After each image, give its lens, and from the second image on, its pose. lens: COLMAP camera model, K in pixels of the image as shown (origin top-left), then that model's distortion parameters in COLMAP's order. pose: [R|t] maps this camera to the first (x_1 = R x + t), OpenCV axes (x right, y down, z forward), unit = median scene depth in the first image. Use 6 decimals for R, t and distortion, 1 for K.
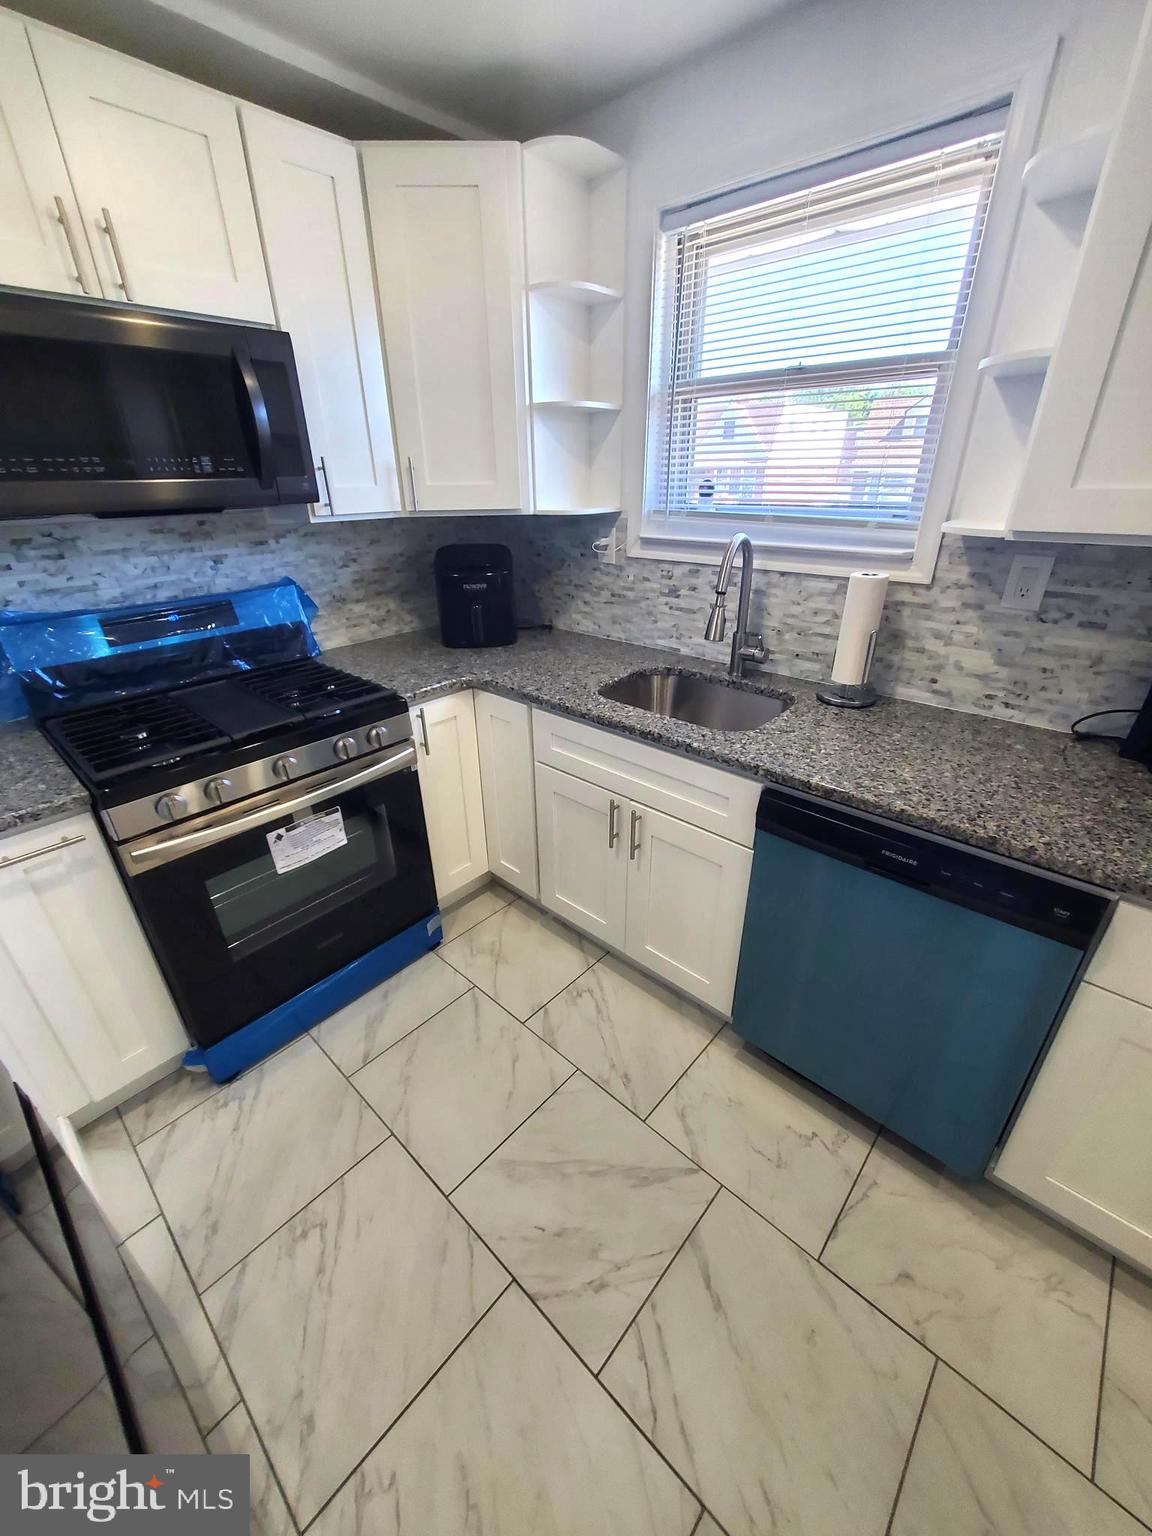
lens RADIAL K [[607.3, 0, 573.9], [0, 607.3, 771.3], [0, 0, 1]] dist [0.002896, -0.000359]
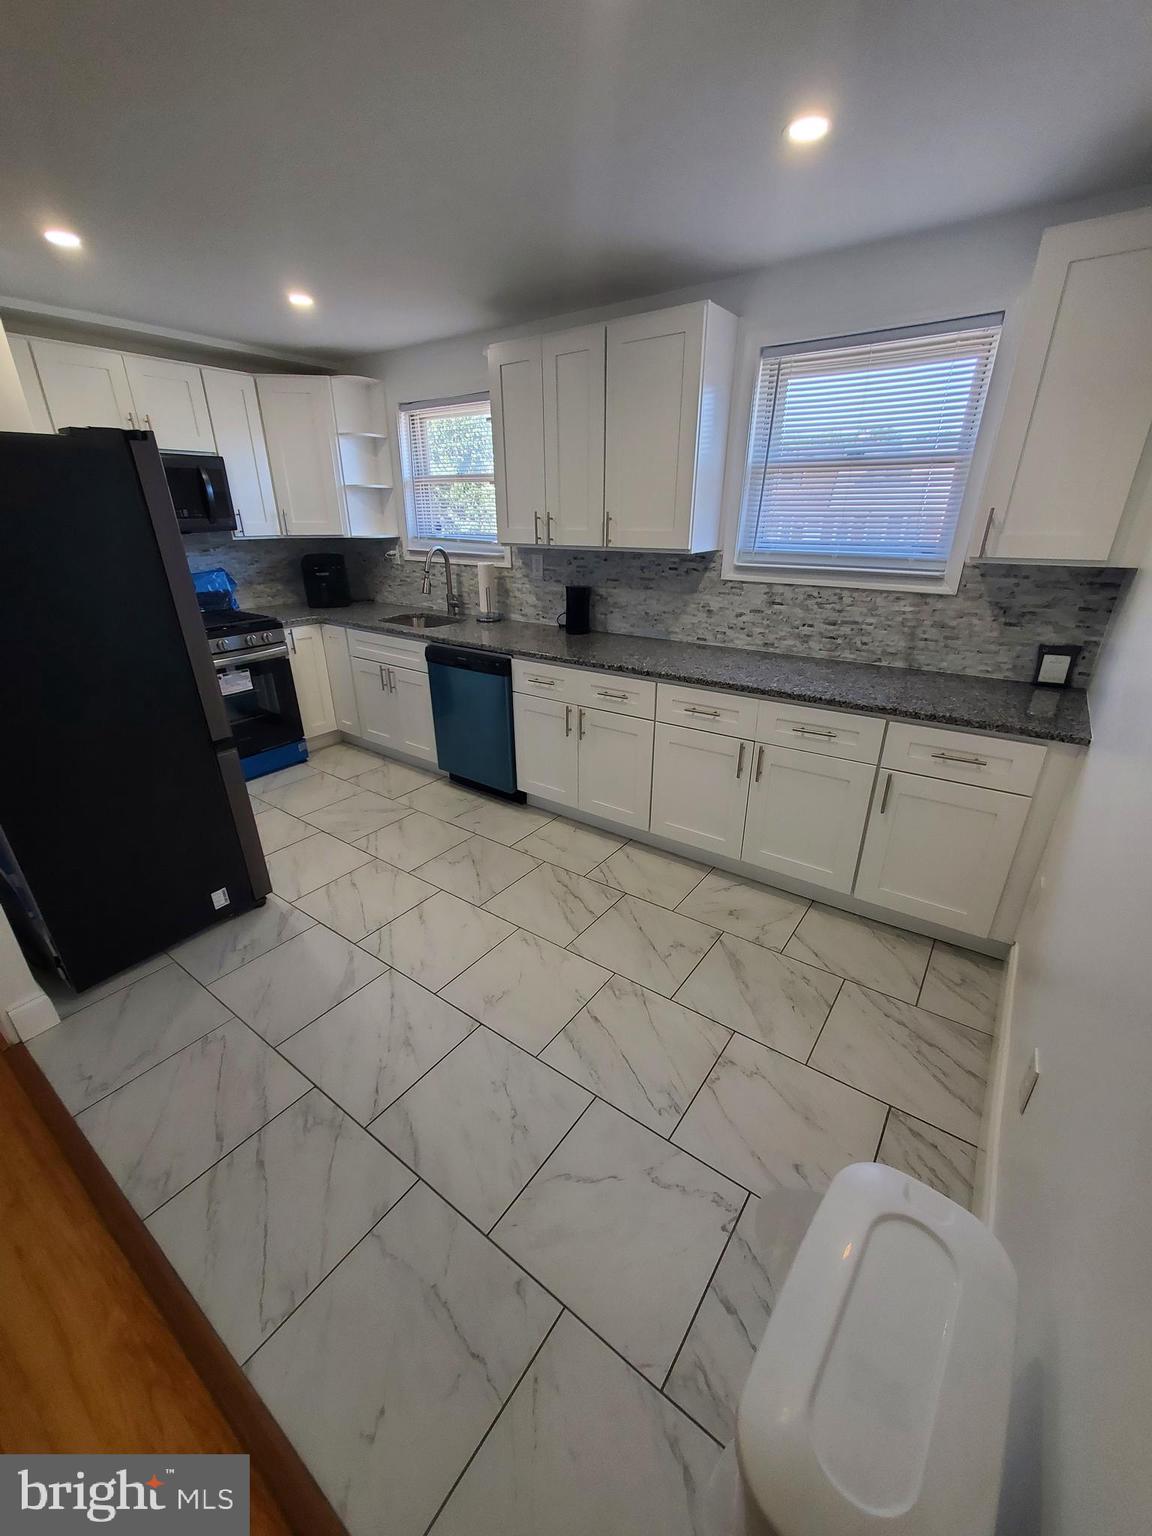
lens RADIAL K [[607.3, 0, 573.1], [0, 607.3, 771.9], [0, 0, 1]] dist [0.002896, -0.000359]
pose [[0.993564, -0.029732, 0.109302, 0.457865], [0.035141, 0.998234, -0.047901, 0.509776], [-0.107685, 0.051434, 0.992854, -1.116204]]
